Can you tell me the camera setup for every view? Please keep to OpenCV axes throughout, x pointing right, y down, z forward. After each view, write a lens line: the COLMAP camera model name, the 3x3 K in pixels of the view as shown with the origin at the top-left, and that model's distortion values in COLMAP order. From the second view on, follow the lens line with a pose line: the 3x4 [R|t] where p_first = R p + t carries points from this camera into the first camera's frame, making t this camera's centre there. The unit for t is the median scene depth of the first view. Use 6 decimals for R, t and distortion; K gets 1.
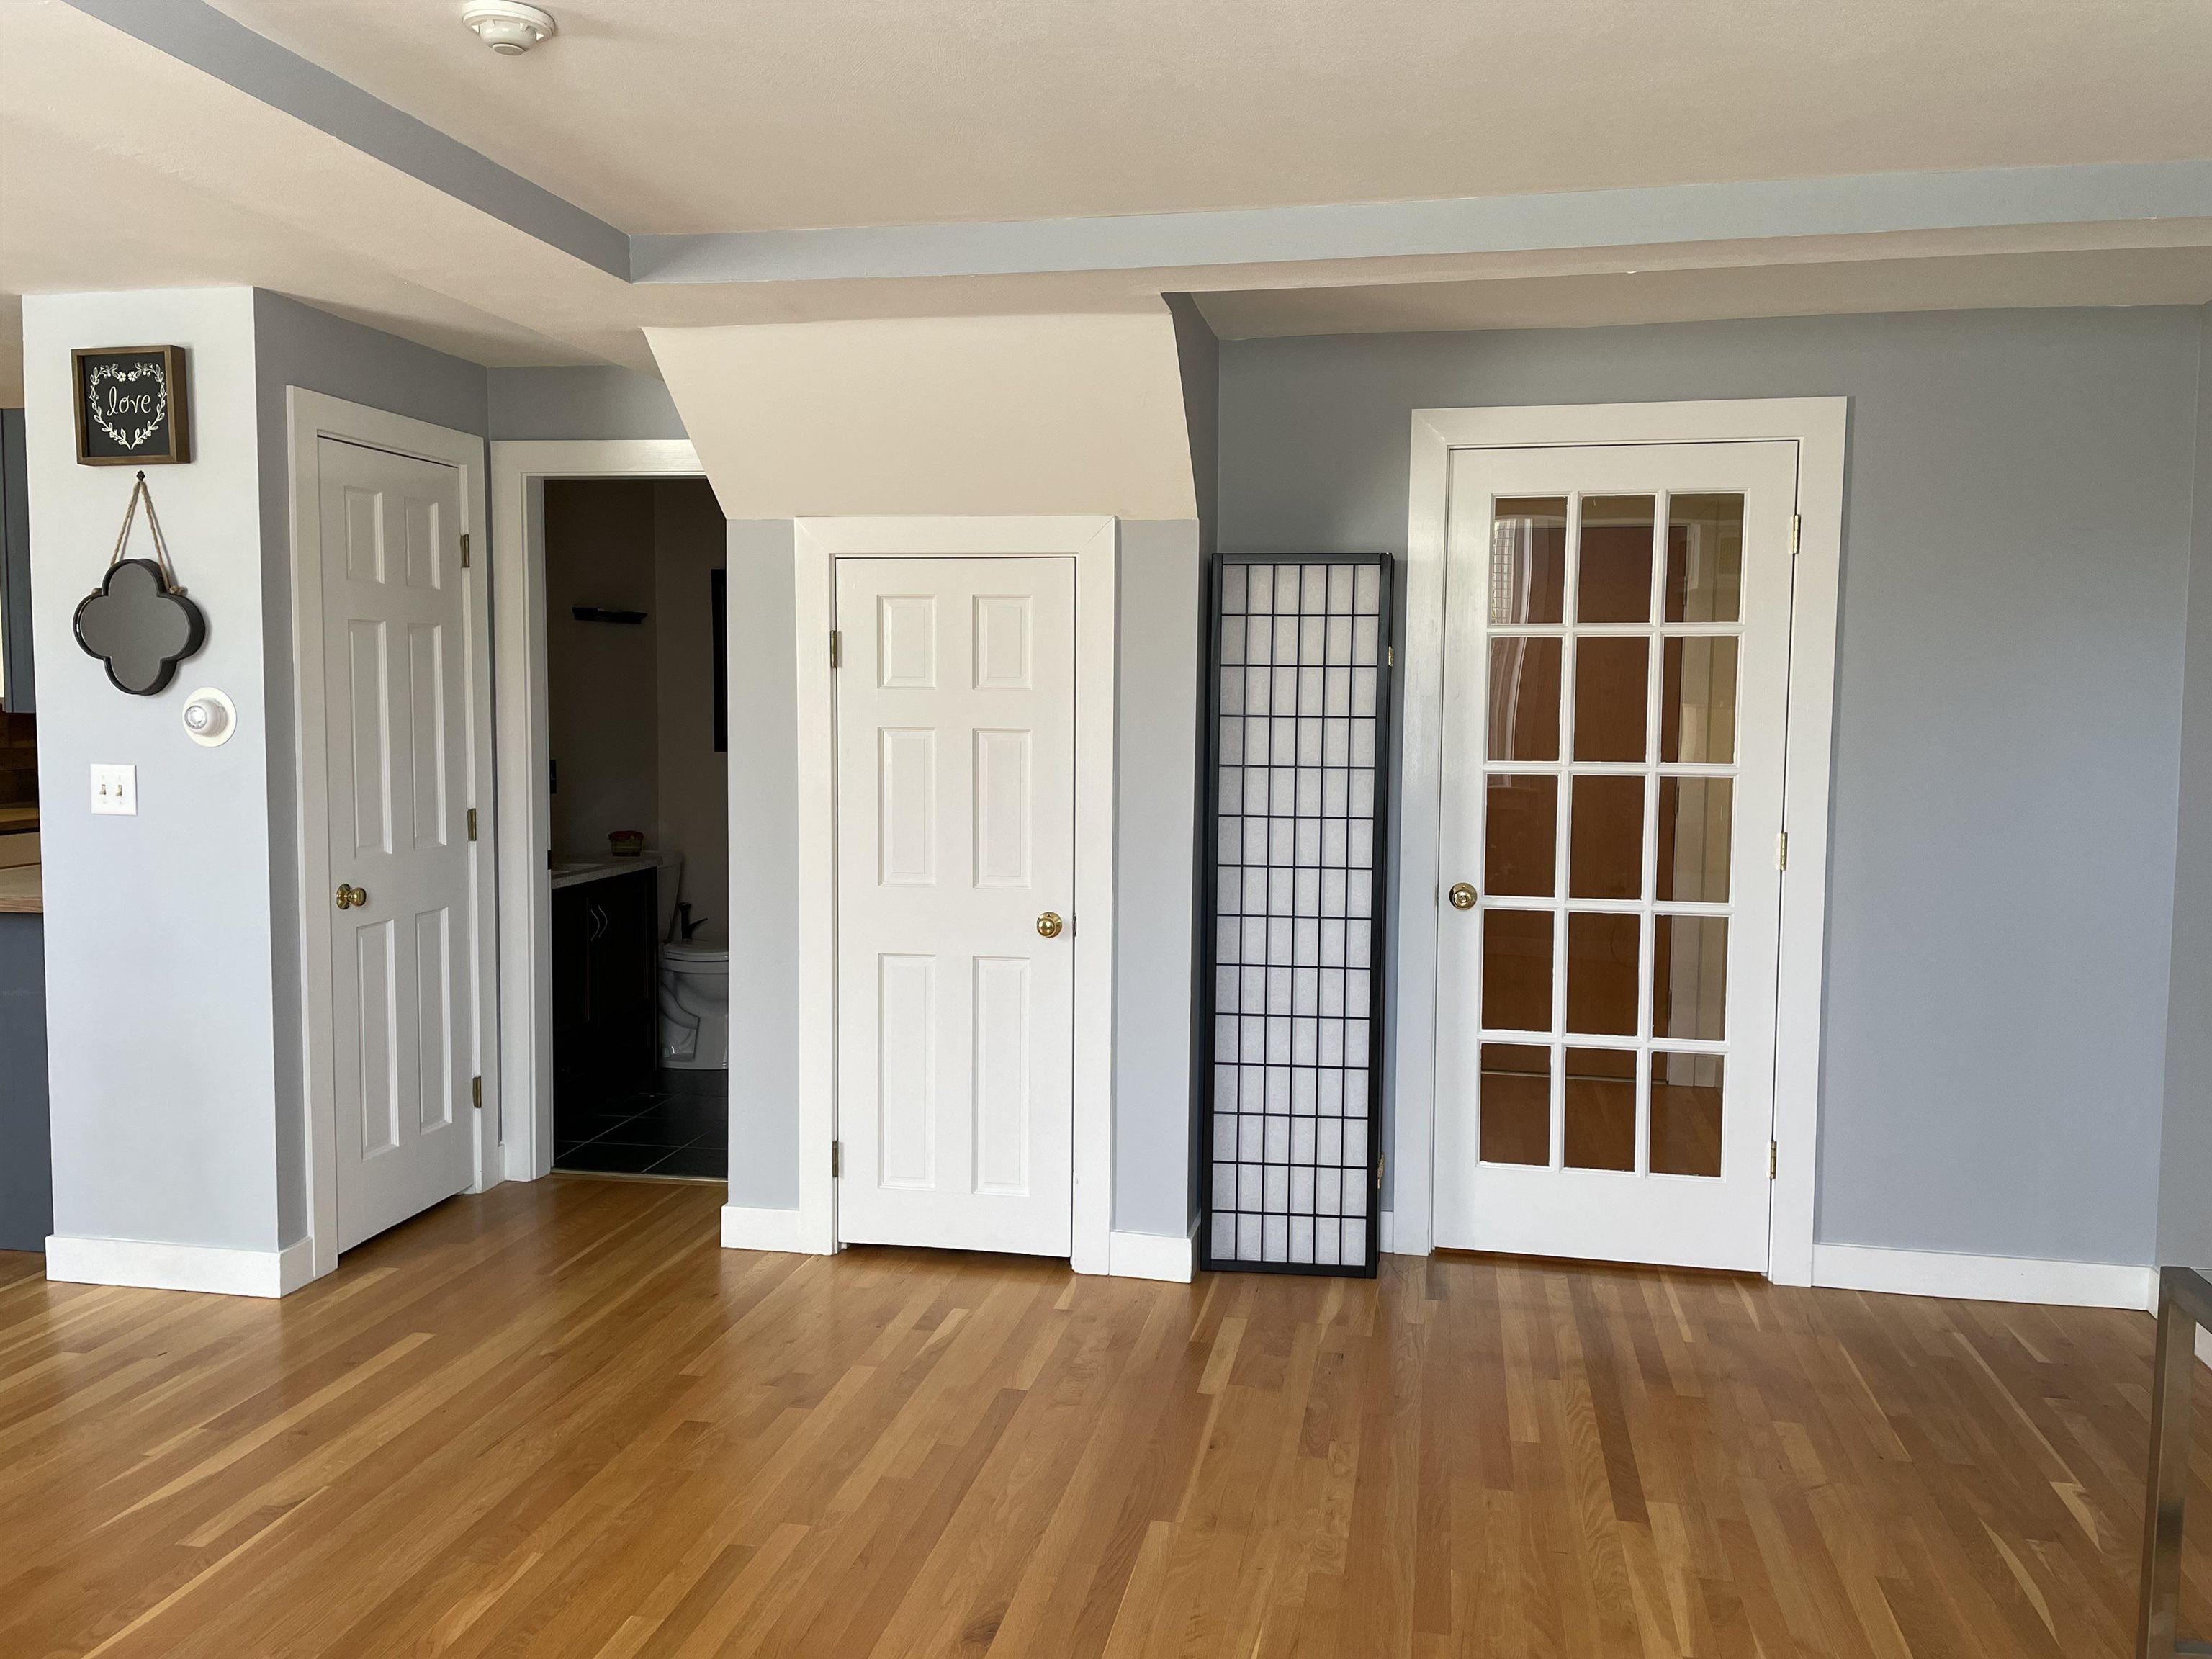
lens RADIAL K [[1675.0, 0, 1097.8], [0, 1675.0, 817.7], [0, 0, 1]] dist [0.128506, -0.158803]
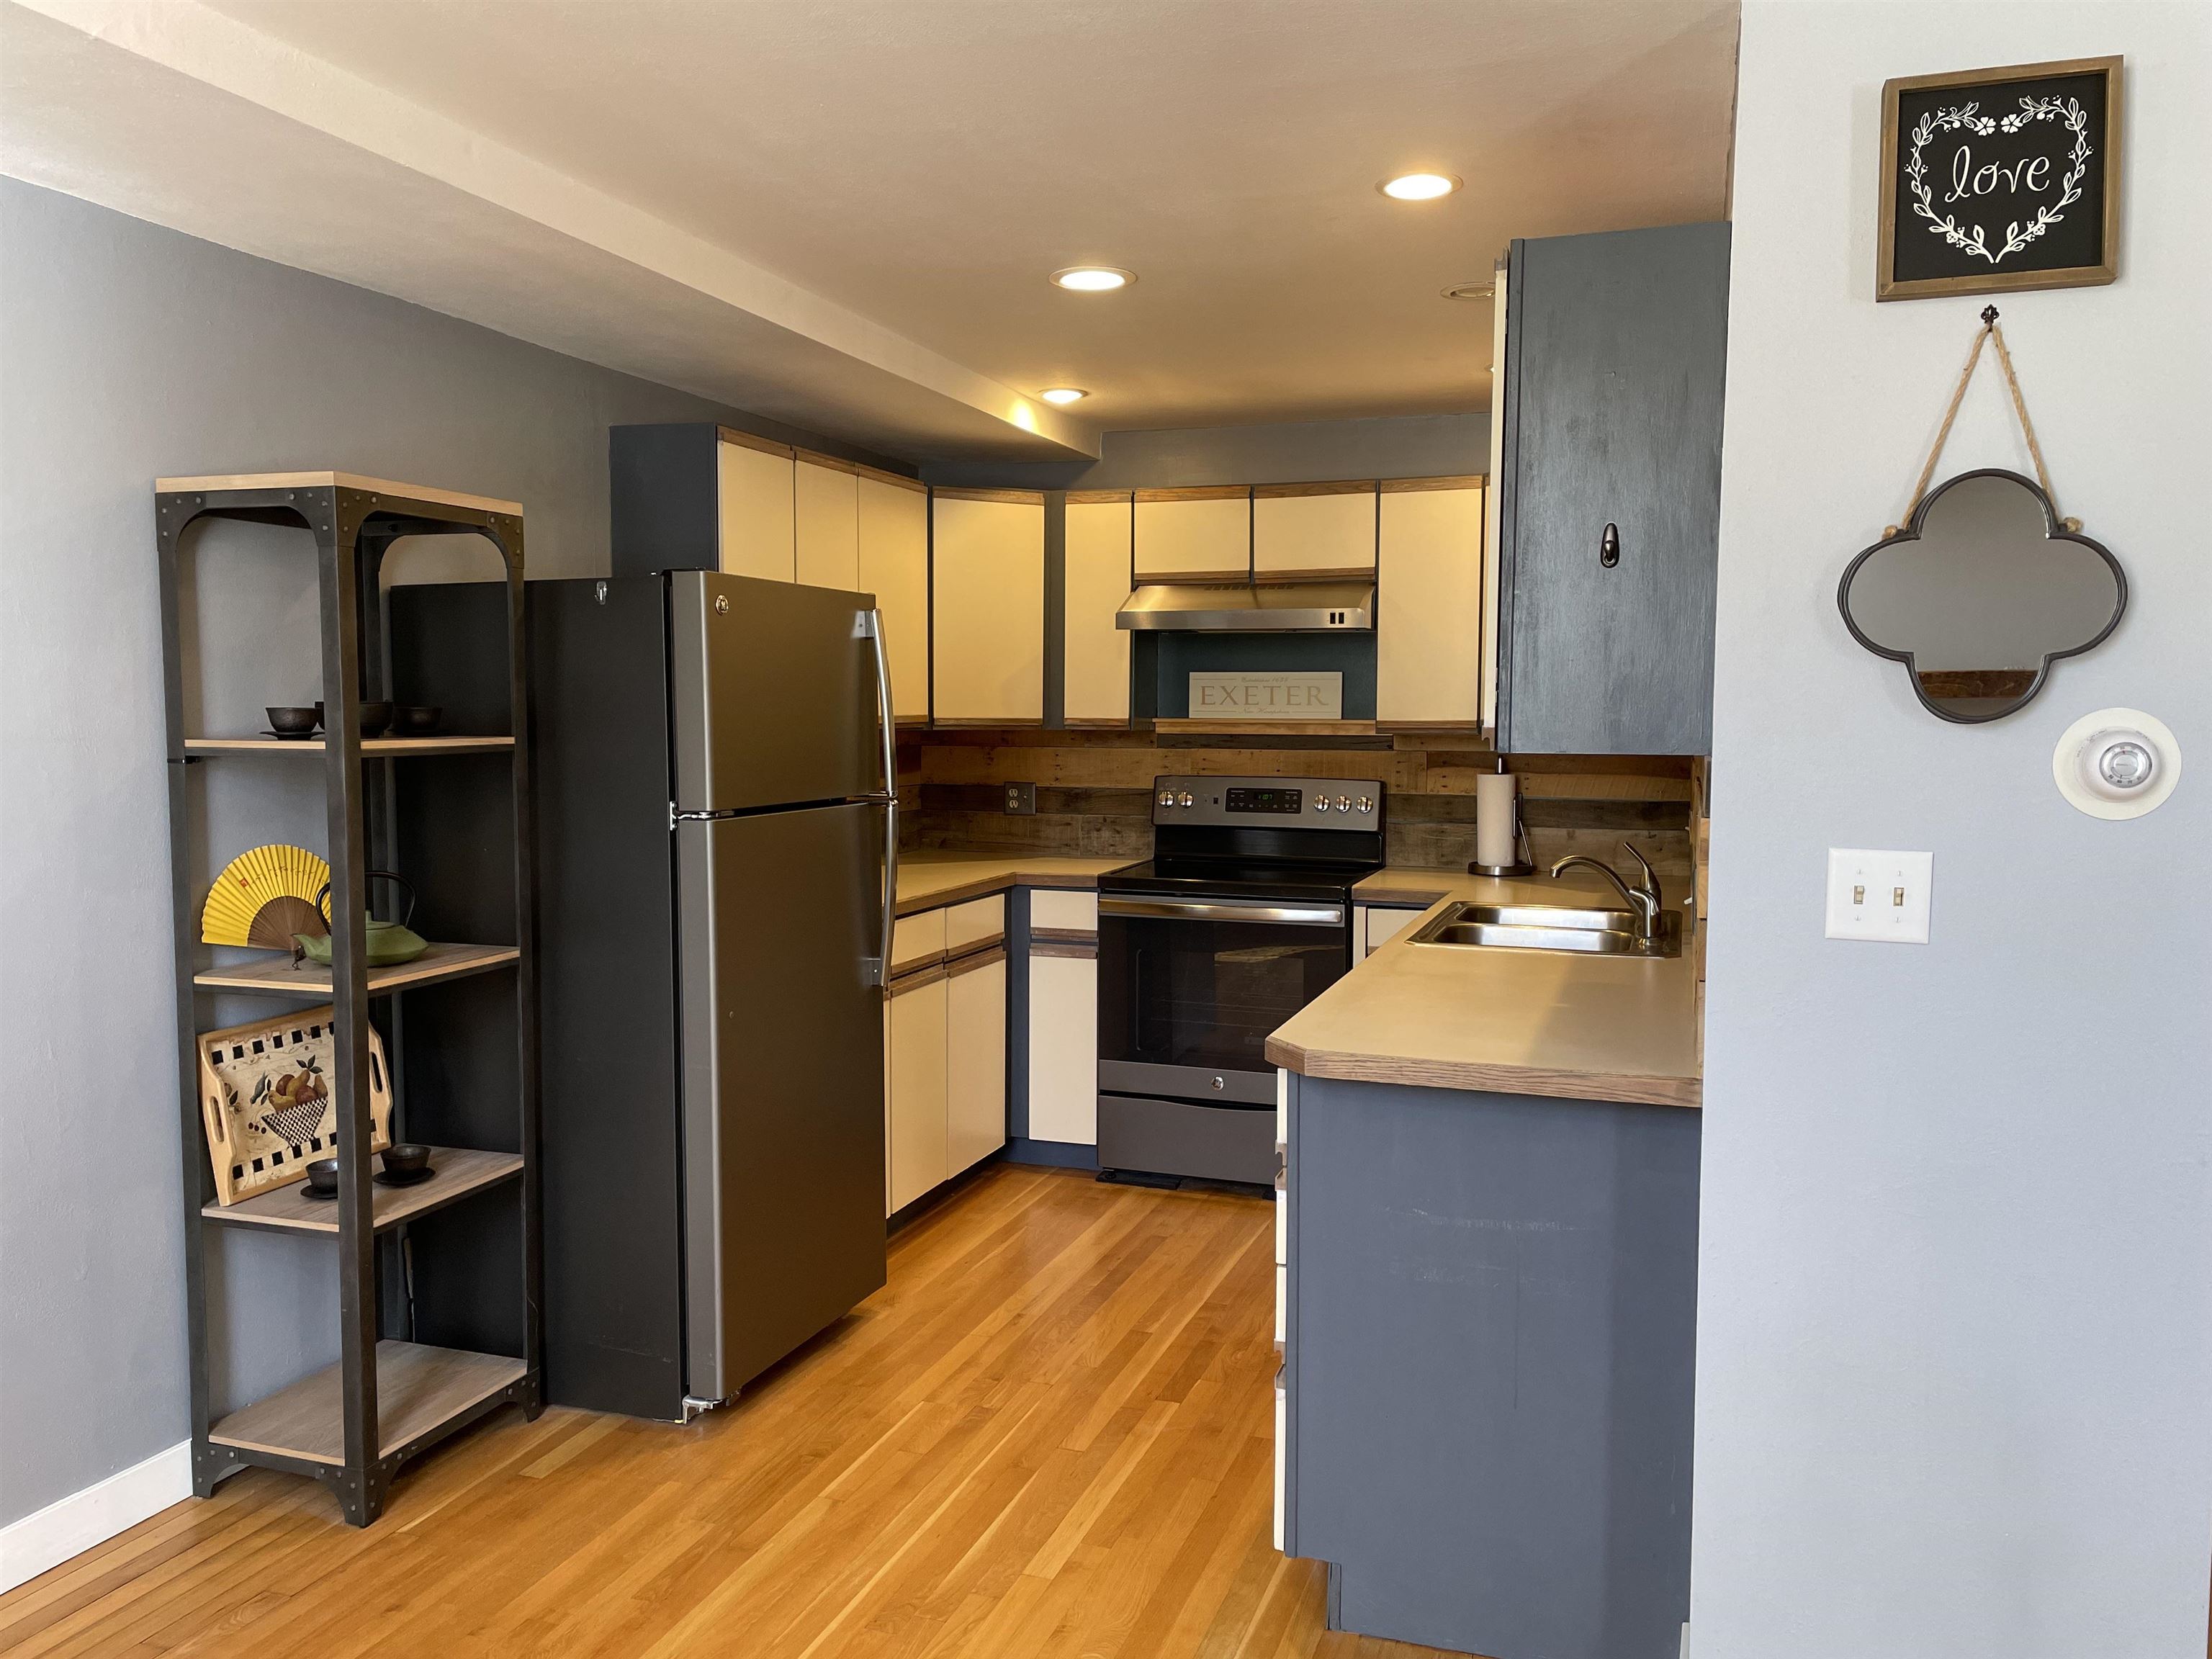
lens RADIAL K [[1675.0, 0, 1097.8], [0, 1675.0, 817.7], [0, 0, 1]] dist [0.128506, -0.158803]
pose [[0.988347, 0.007719, -0.152019, -0.754391], [-0.008342, 0.999959, -0.003466, -0.038157], [0.151986, 0.004694, 0.988372, 0.431629]]
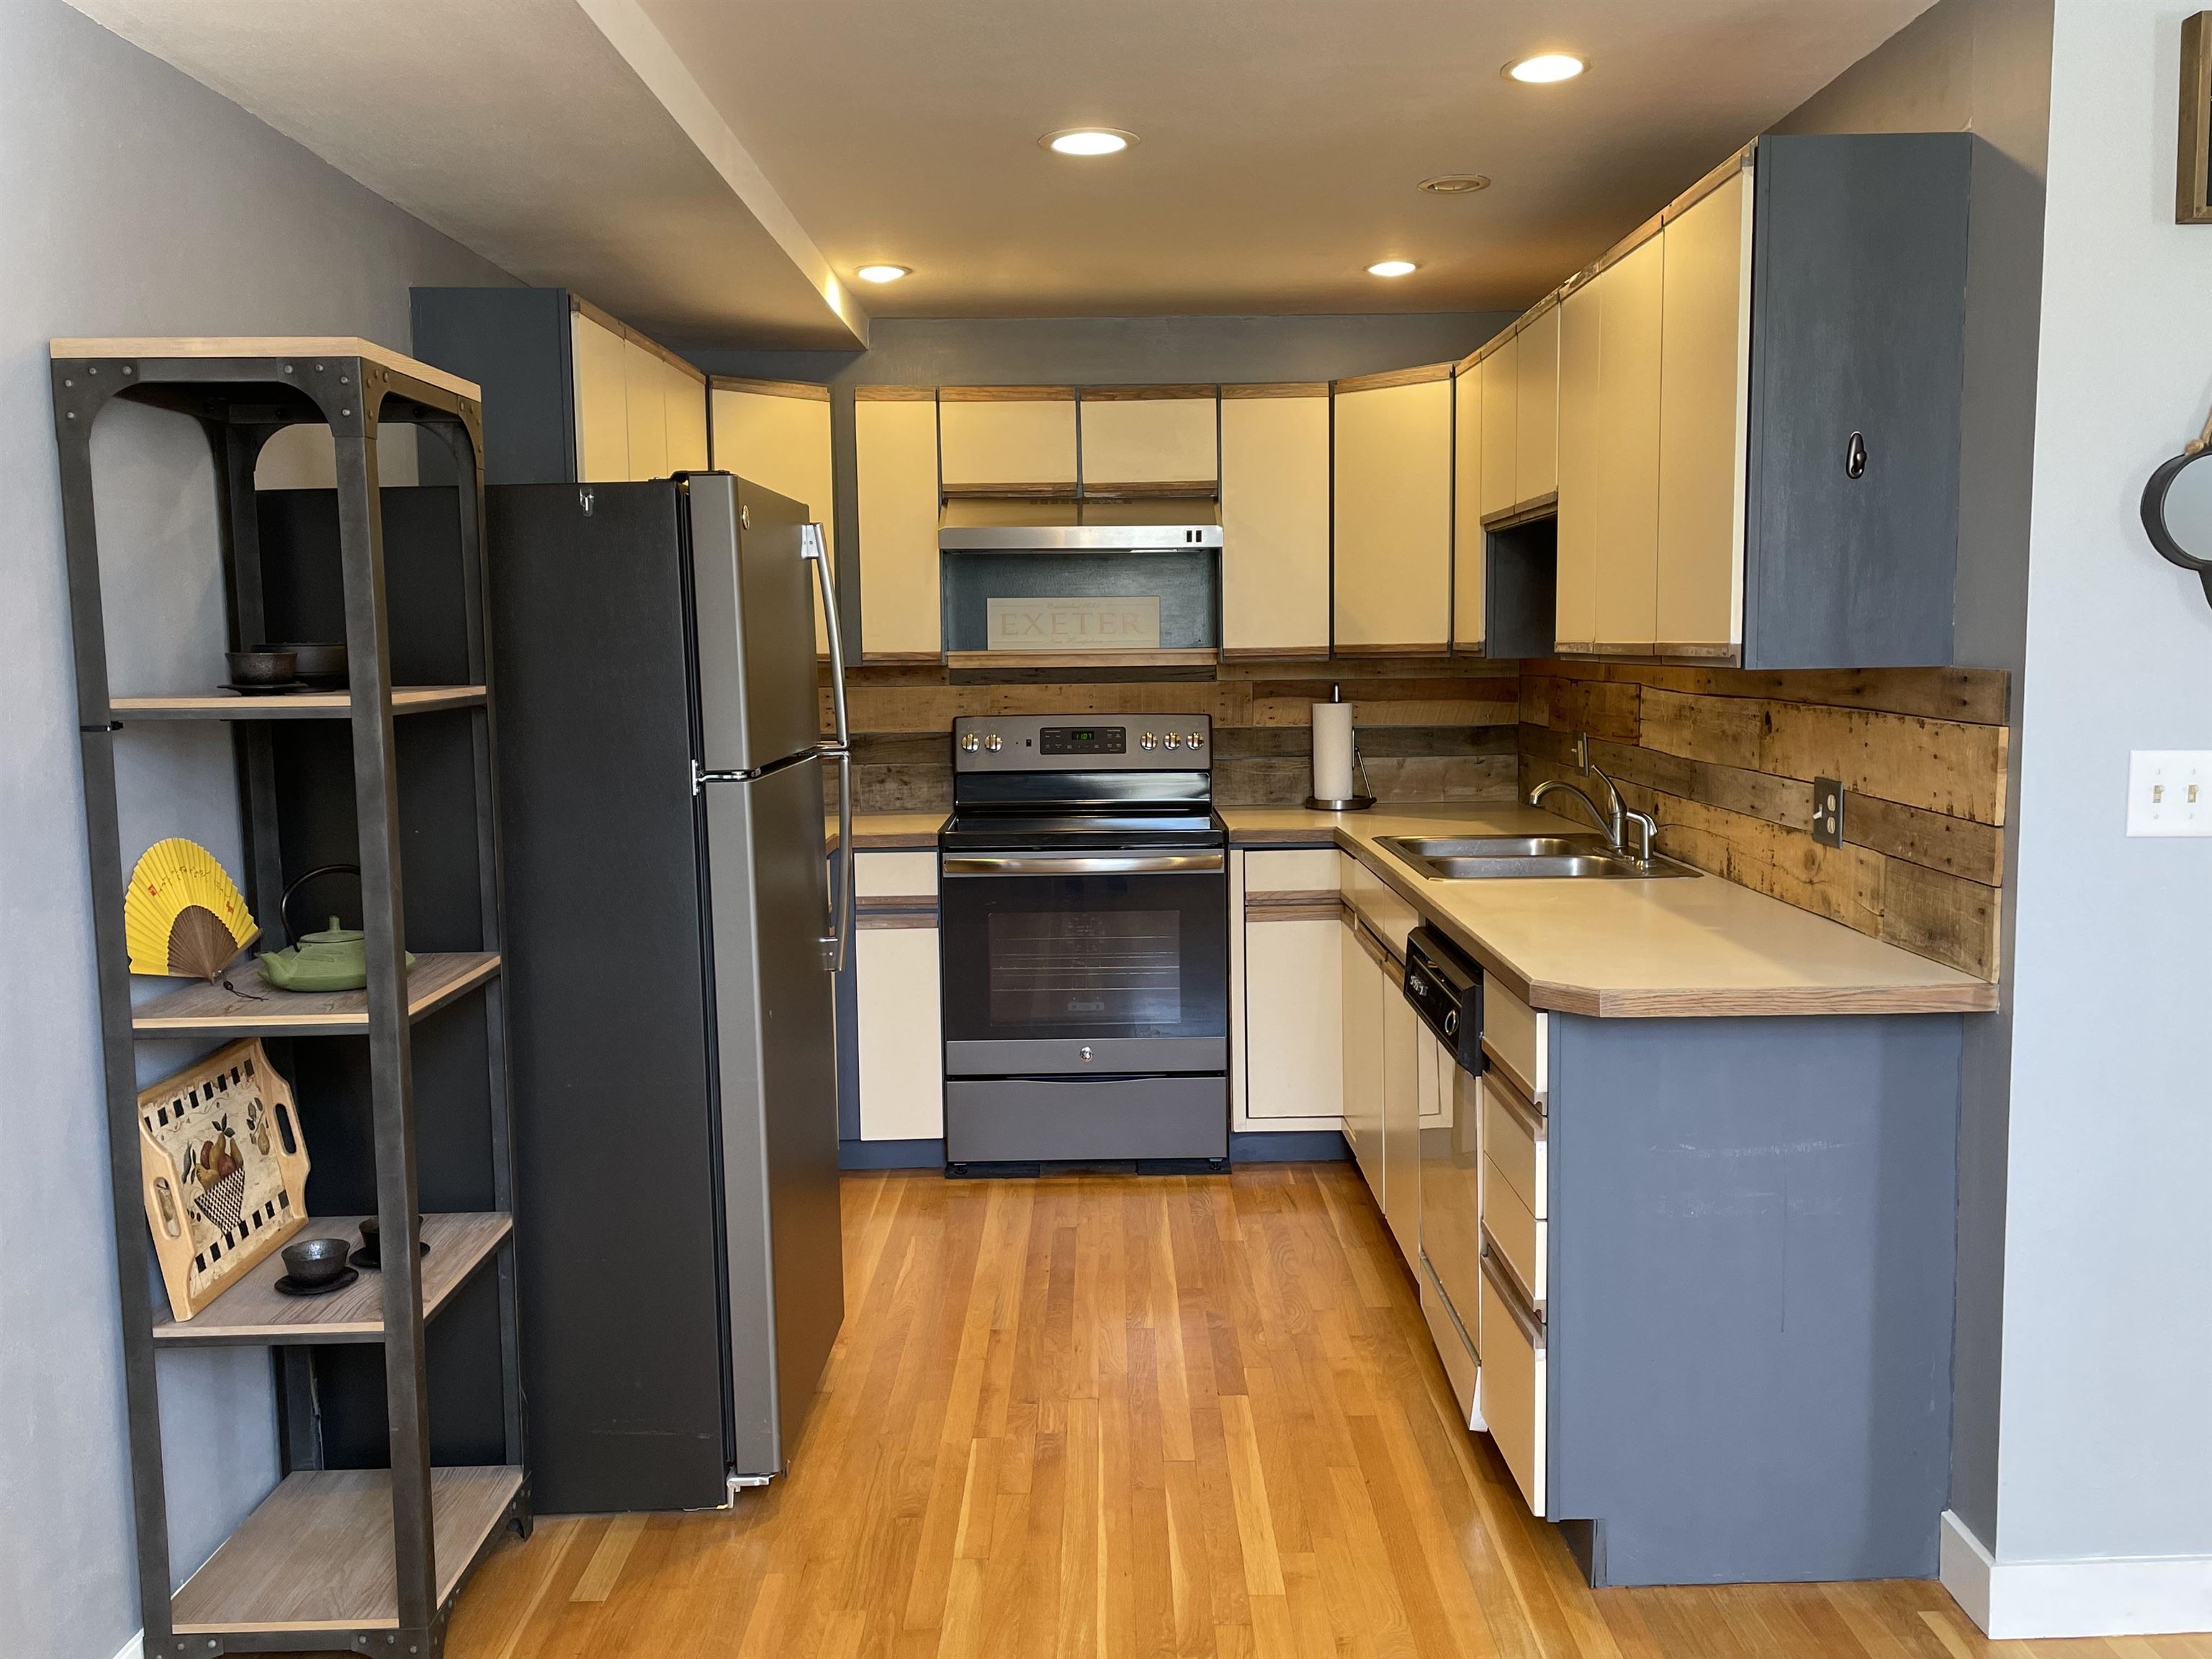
lens RADIAL K [[1880.6, 0, 1106.0], [0, 1880.6, 829.5], [0, 0, 1]] dist [0.139111, -0.177557]
pose [[0.980542, -0.040622, 0.192062, -1.075325], [0.034559, 0.998796, 0.034812, -0.040173], [-0.193245, -0.027497, 0.980765, 0.442836]]
